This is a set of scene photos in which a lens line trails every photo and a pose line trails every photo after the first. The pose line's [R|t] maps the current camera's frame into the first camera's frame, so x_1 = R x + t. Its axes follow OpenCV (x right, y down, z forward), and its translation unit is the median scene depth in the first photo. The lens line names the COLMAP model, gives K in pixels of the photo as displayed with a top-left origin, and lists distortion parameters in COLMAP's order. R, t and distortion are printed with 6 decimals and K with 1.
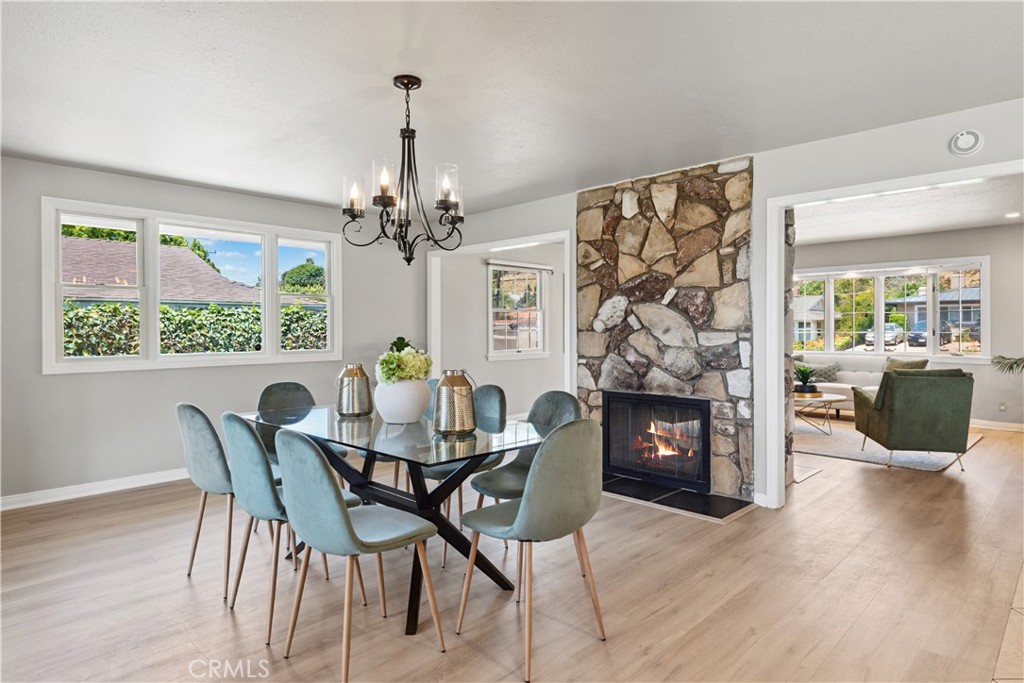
lens RADIAL K [[585.8, 0, 508.8], [0, 585.8, 331.2], [0, 0, 1]] dist [0.031828, -0.007708]
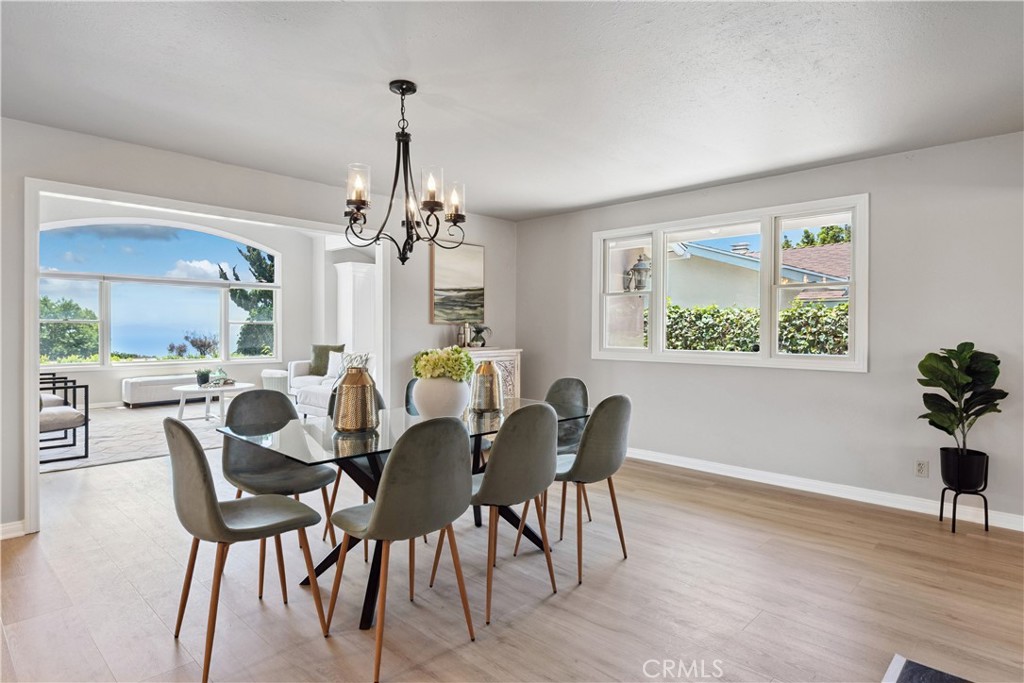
lens RADIAL K [[555.8, 0, 511.6], [0, 555.8, 336.9], [0, 0, 1]] dist [0.023890, -0.010100]
pose [[0.007915, 0.020067, -0.999767, 0.474192], [-0.006048, 0.999781, 0.020020, -0.005168], [0.999950, 0.005888, 0.008035, 0.698191]]
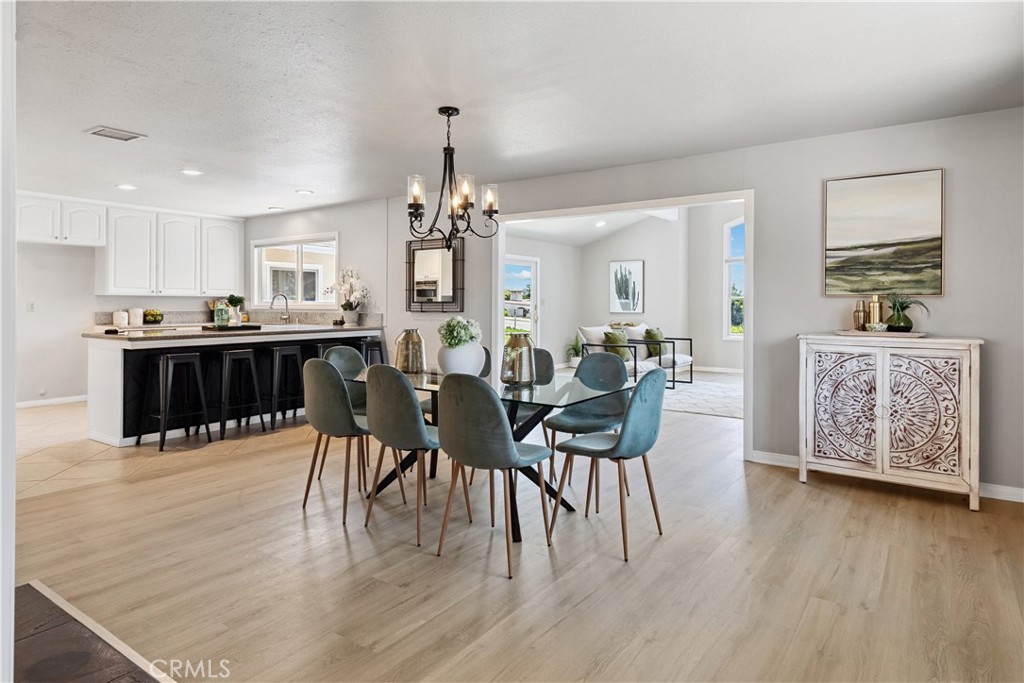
lens RADIAL K [[585.8, 0, 498.4], [0, 585.8, 300.0], [0, 0, 1]] dist [0.031828, -0.007708]
pose [[-0.990969, 0.000396, -0.134088, -0.060237], [0.000689, 0.999997, -0.002136, -0.001518], [0.134087, -0.002209, -0.990967, 1.363746]]
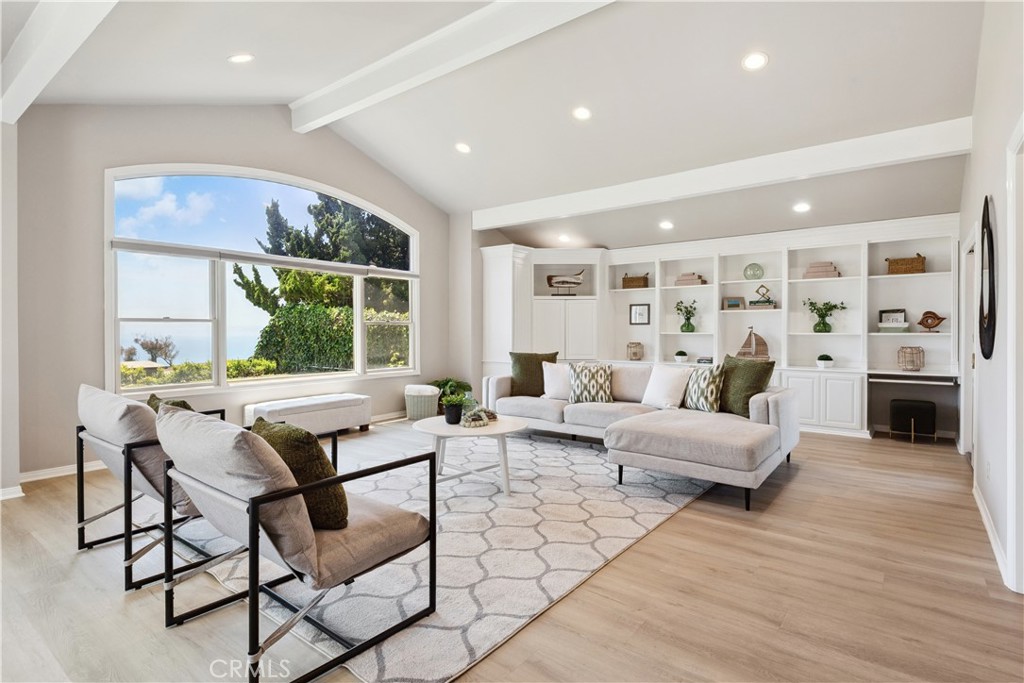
lens RADIAL K [[521.6, 0, 508.1], [0, 521.6, 334.1], [0, 0, 1]] dist [0.022162, -0.006899]
pose [[0.104362, 0.013255, -0.994451, -0.146517], [-0.003776, 0.999909, 0.012931, 0.001505], [0.994532, 0.002405, 0.104402, -0.100136]]
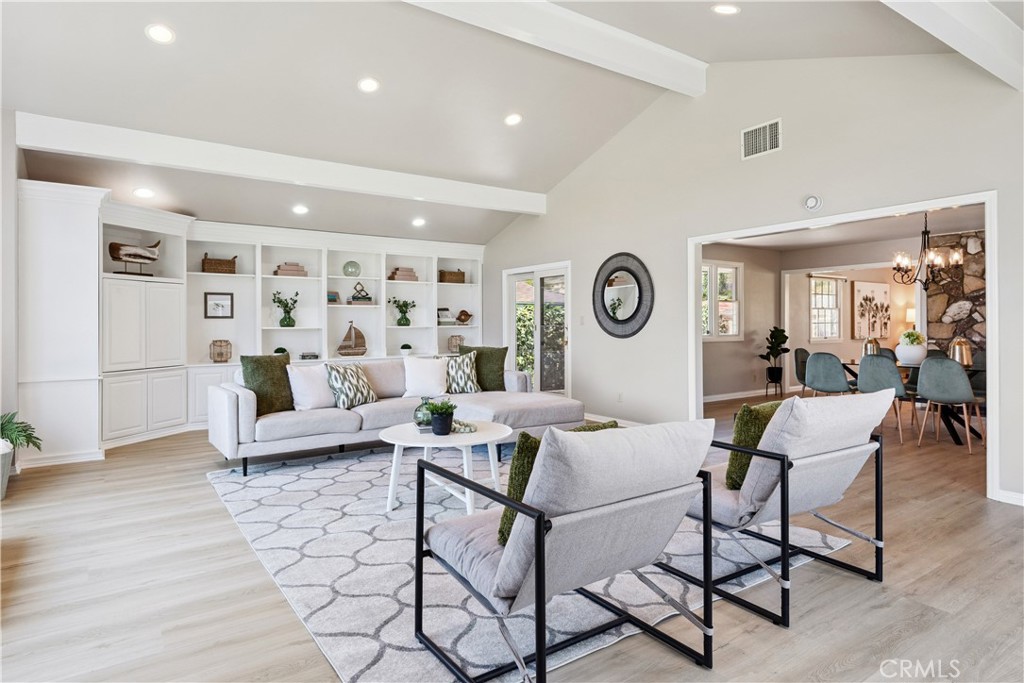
lens RADIAL K [[585.8, 0, 504.3], [0, 585.8, 319.8], [0, 0, 1]] dist [0.031828, -0.007708]
pose [[0.981412, -0.000304, -0.191911, -0.769691], [-0.001112, 0.999973, -0.007273, 0.005807], [0.191908, 0.007351, 0.981385, -0.896315]]
